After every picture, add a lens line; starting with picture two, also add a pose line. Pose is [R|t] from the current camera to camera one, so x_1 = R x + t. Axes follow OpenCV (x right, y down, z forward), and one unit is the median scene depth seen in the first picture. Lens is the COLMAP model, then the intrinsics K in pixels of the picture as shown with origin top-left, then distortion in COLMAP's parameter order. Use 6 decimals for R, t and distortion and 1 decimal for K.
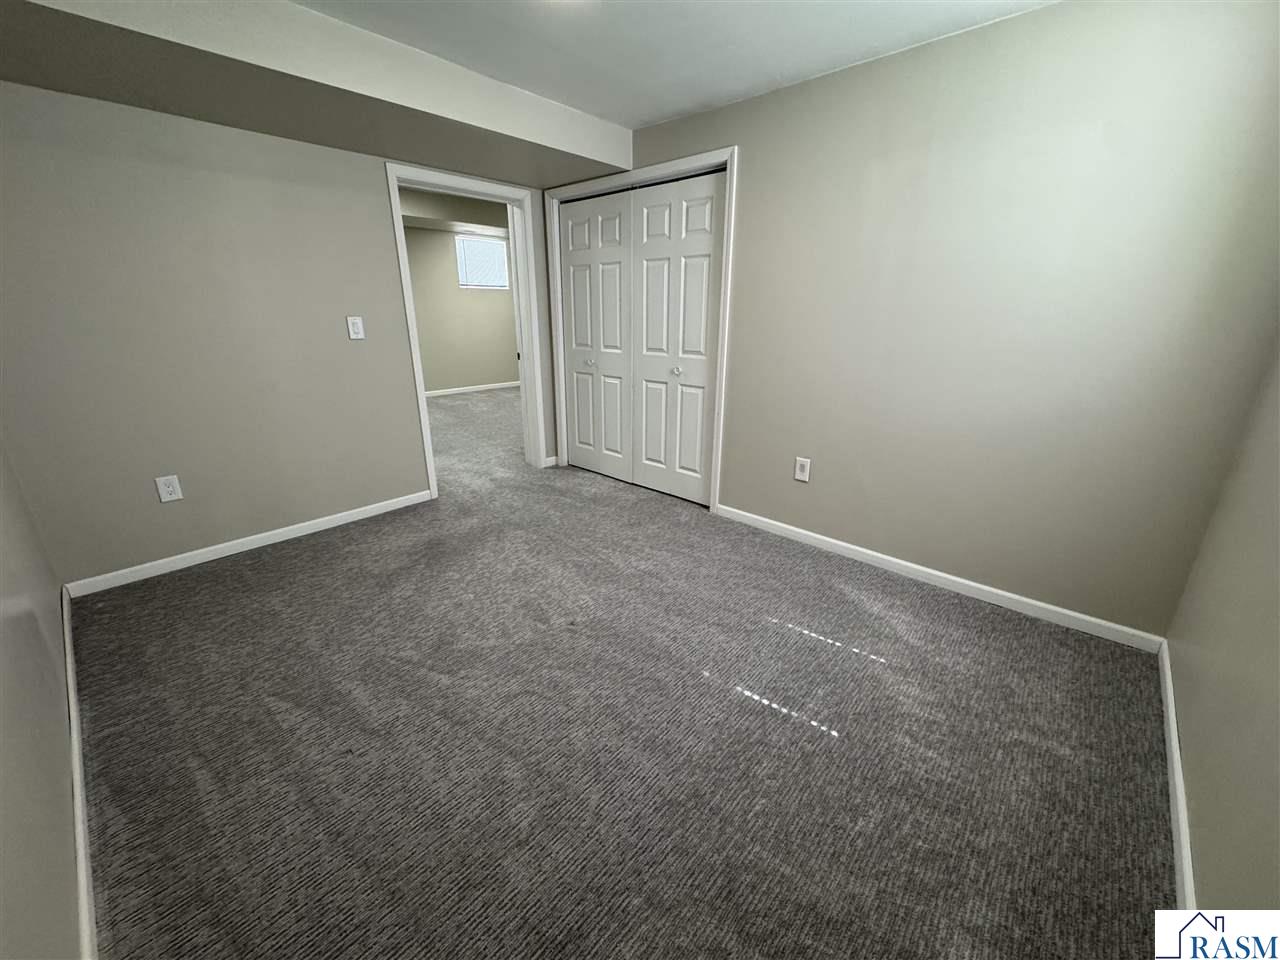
lens RADIAL K [[508.3, 0, 641.8], [0, 508.3, 473.8], [0, 0, 1]] dist [0.002270, 0.000250]
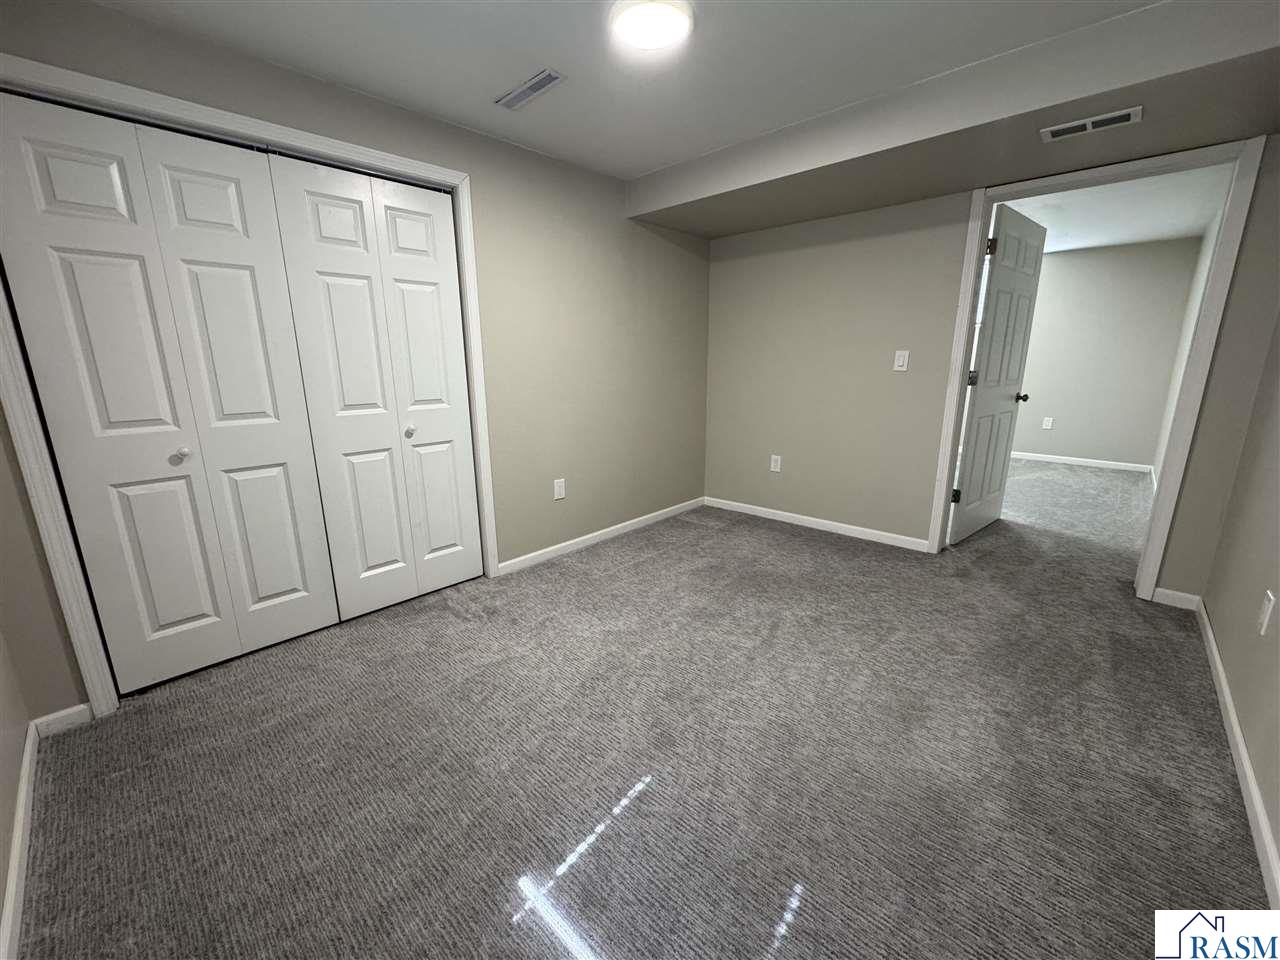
lens RADIAL K [[508.3, 0, 642.6], [0, 508.3, 481.4], [0, 0, 1]] dist [0.002270, 0.000250]
pose [[-0.003429, -0.236340, 0.971664, -0.675315], [0.307908, 0.924212, 0.225885, -0.194587], [-0.951410, 0.299958, 0.069602, 0.642359]]
